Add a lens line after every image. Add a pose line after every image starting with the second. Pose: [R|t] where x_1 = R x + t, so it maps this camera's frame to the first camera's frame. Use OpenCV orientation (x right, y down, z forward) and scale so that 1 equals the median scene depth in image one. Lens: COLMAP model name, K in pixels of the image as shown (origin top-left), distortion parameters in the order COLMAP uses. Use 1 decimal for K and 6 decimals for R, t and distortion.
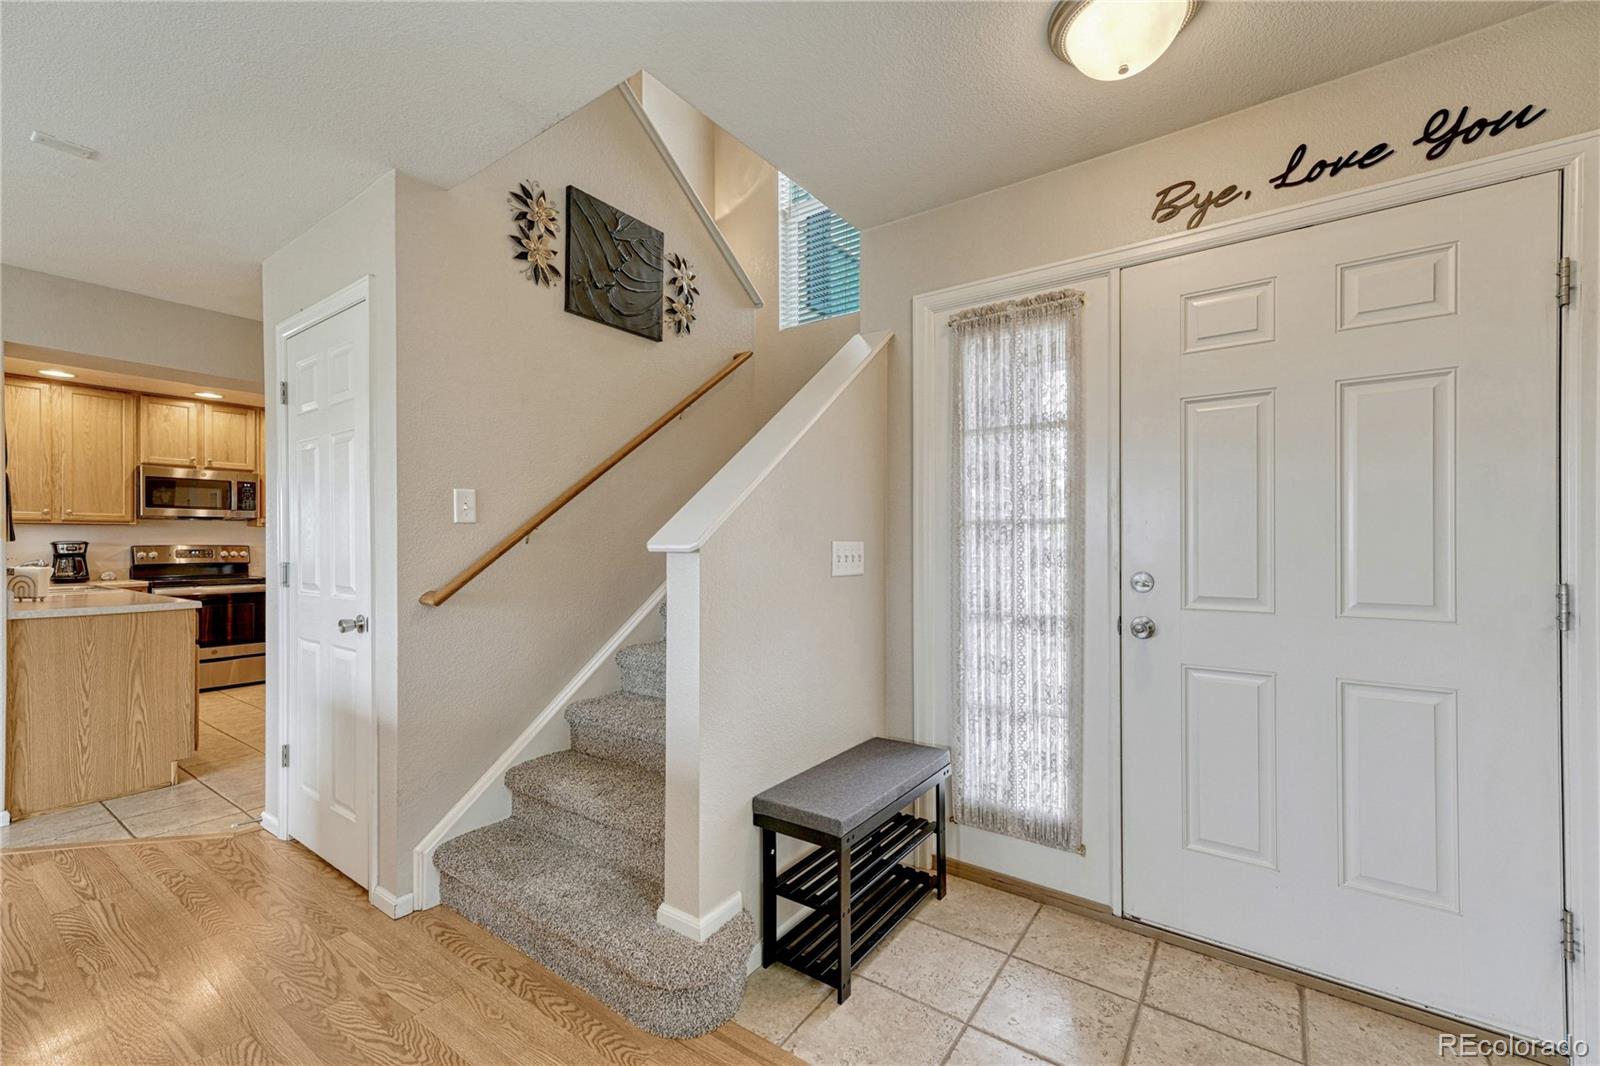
lens RADIAL K [[657.2, 0, 794.2], [0, 657.2, 540.7], [0, 0, 1]] dist [0.011085, -0.000107]
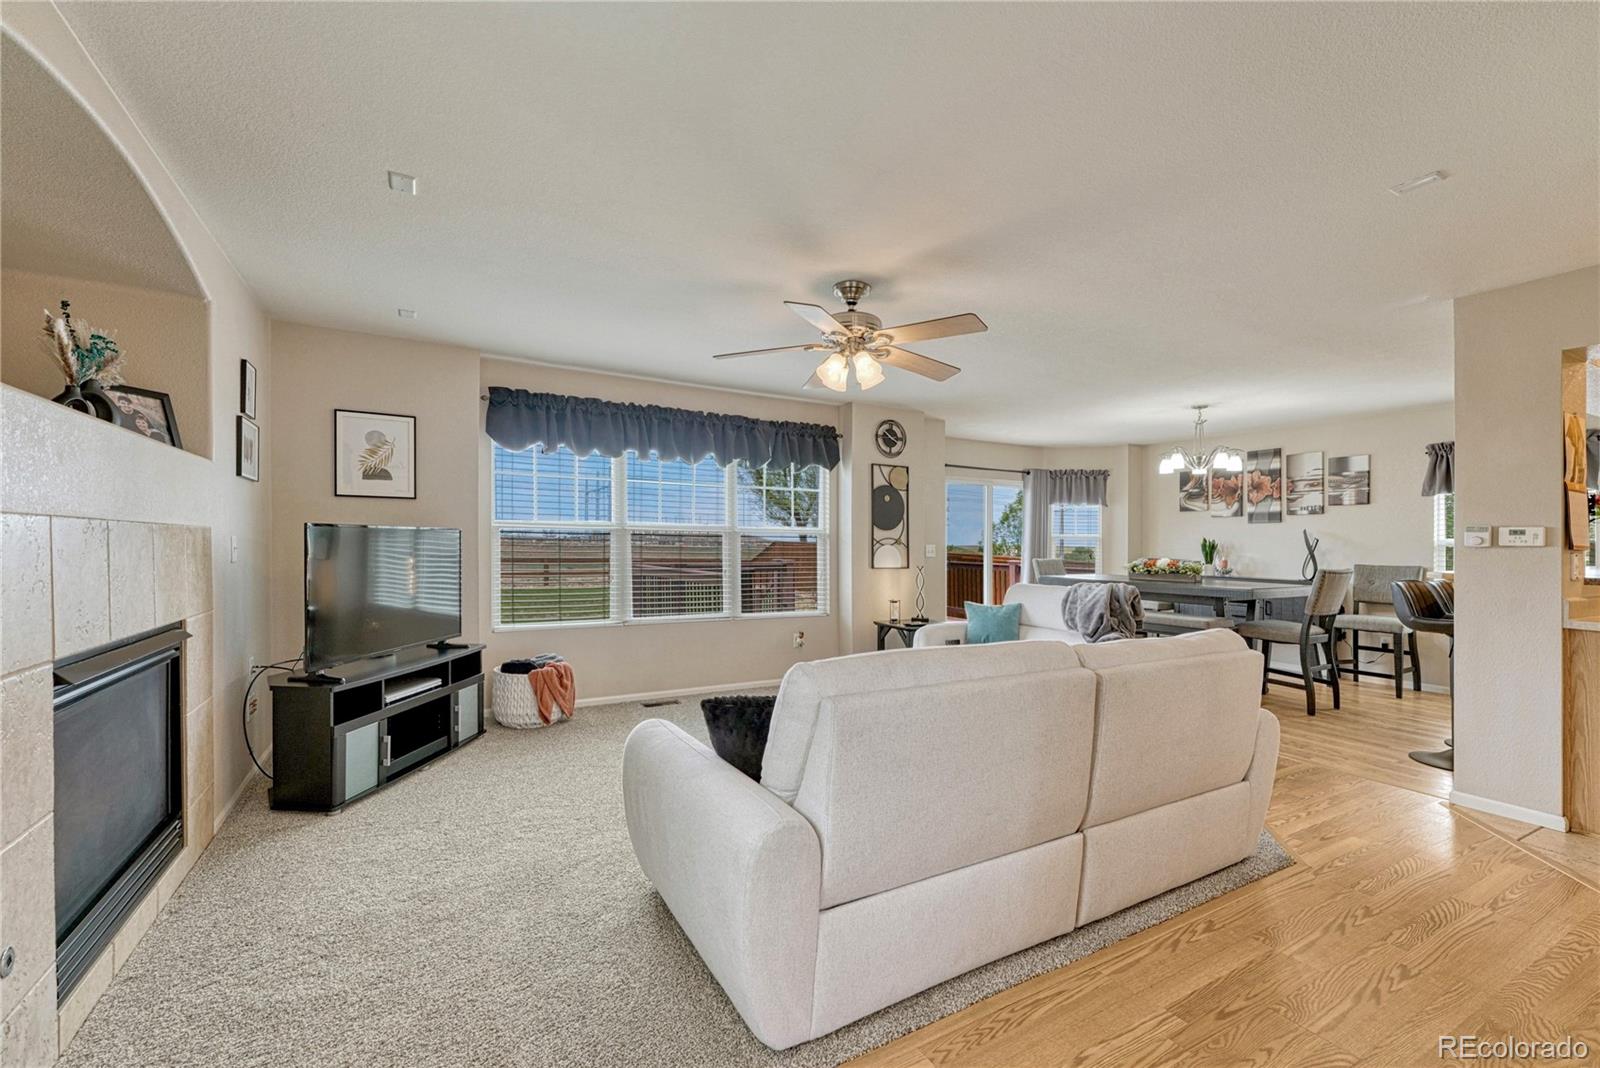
lens RADIAL K [[663.0, 0, 794.9], [0, 663.0, 533.9], [0, 0, 1]] dist [0.013948, 0.000067]
pose [[-0.417405, -0.015336, -0.908591, 0.234834], [-0.009705, 0.999876, -0.012419, -0.000043], [0.908669, 0.003634, -0.417502, 0.363178]]
